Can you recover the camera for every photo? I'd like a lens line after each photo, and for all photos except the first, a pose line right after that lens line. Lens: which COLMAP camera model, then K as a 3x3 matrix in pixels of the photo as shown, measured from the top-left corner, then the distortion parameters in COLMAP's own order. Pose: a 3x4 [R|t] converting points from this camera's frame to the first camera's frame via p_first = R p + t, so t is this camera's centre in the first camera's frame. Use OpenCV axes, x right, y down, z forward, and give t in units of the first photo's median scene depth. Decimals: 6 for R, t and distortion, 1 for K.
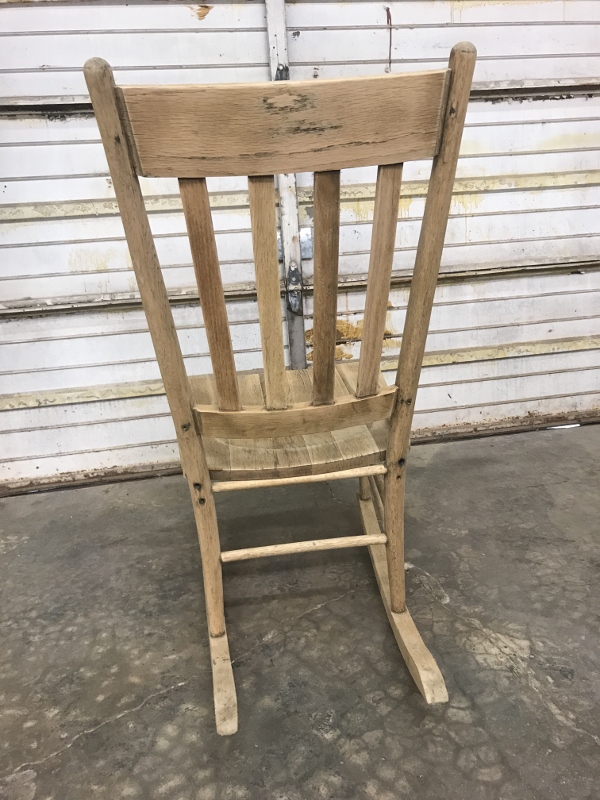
lens RADIAL K [[661.4, 0, 302.8], [0, 661.4, 393.5], [0, 0, 1]] dist [0.009825, 0.002512]
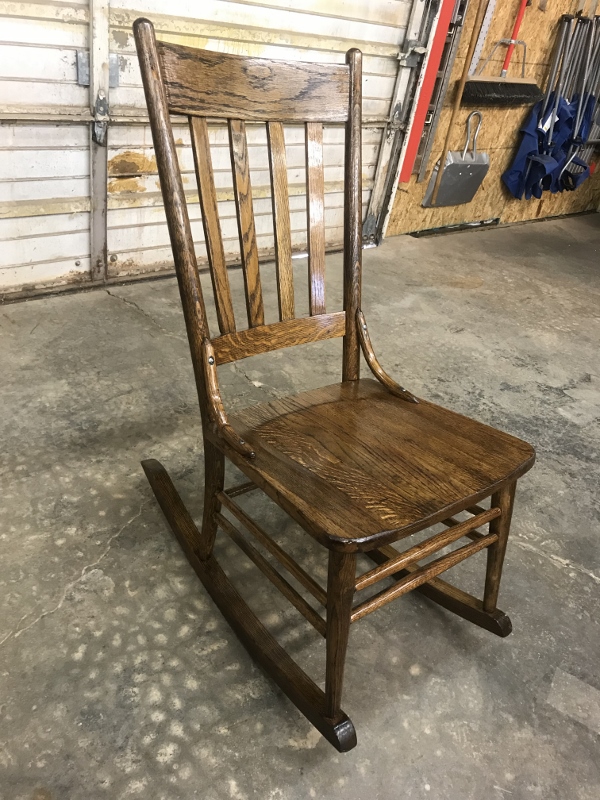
lens RADIAL K [[661.4, 0, 303.1], [0, 661.4, 401.7], [0, 0, 1]] dist [0.009825, 0.002512]
pose [[0.831915, -0.109018, 0.544089, -0.356046], [-0.081039, 0.946129, 0.313483, -0.095292], [-0.548954, -0.304884, 0.778265, -0.075840]]
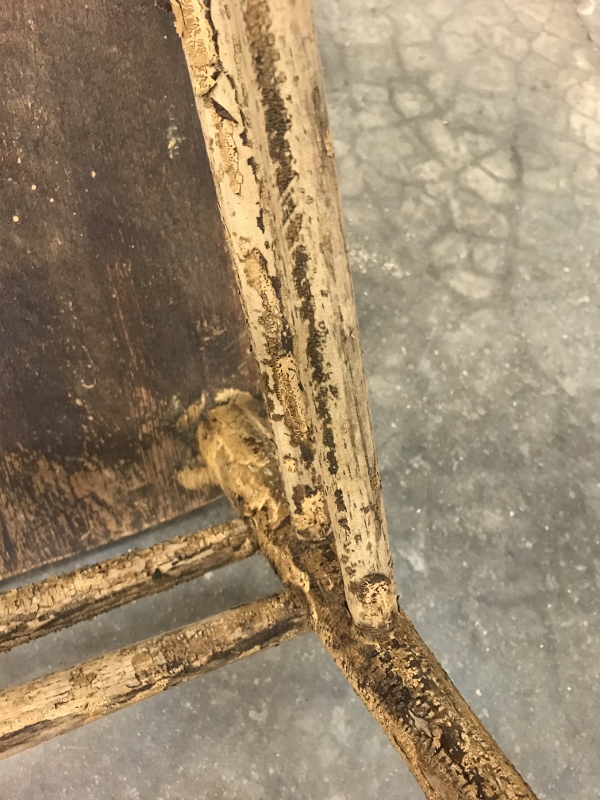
lens RADIAL K [[661.4, 0, 304.5], [0, 661.4, 400.2], [0, 0, 1]] dist [0.009825, 0.002512]
pose [[0.905262, 0.421062, 0.056631, 0.070765], [-0.323203, 0.596008, 0.735060, 0.113285], [0.275754, -0.683726, 0.675633, 0.222474]]
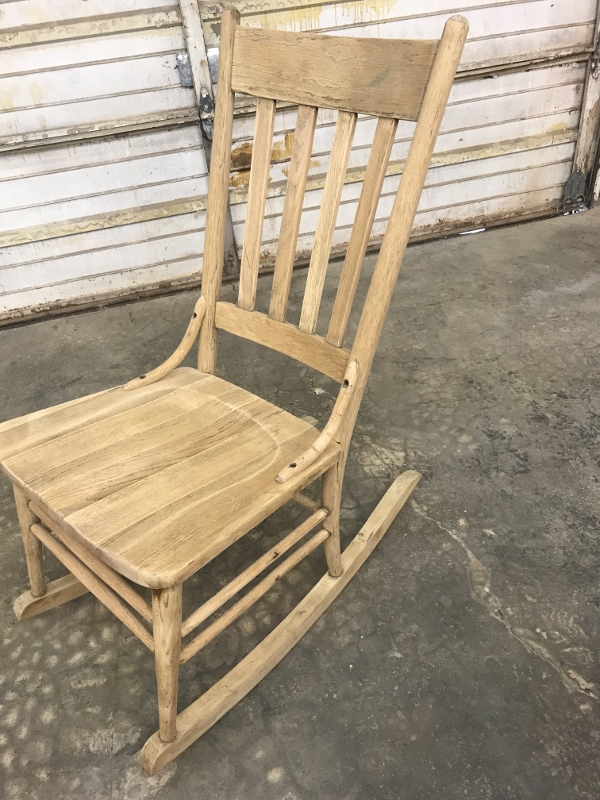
lens RADIAL K [[661.4, 0, 298.3], [0, 661.4, 398.0], [0, 0, 1]] dist [0.009825, 0.002512]
pose [[0.995641, -0.075230, 0.055125, 0.036852], [0.049377, 0.926622, 0.372739, -0.133400], [-0.079122, -0.368393, 0.926297, -0.097992]]
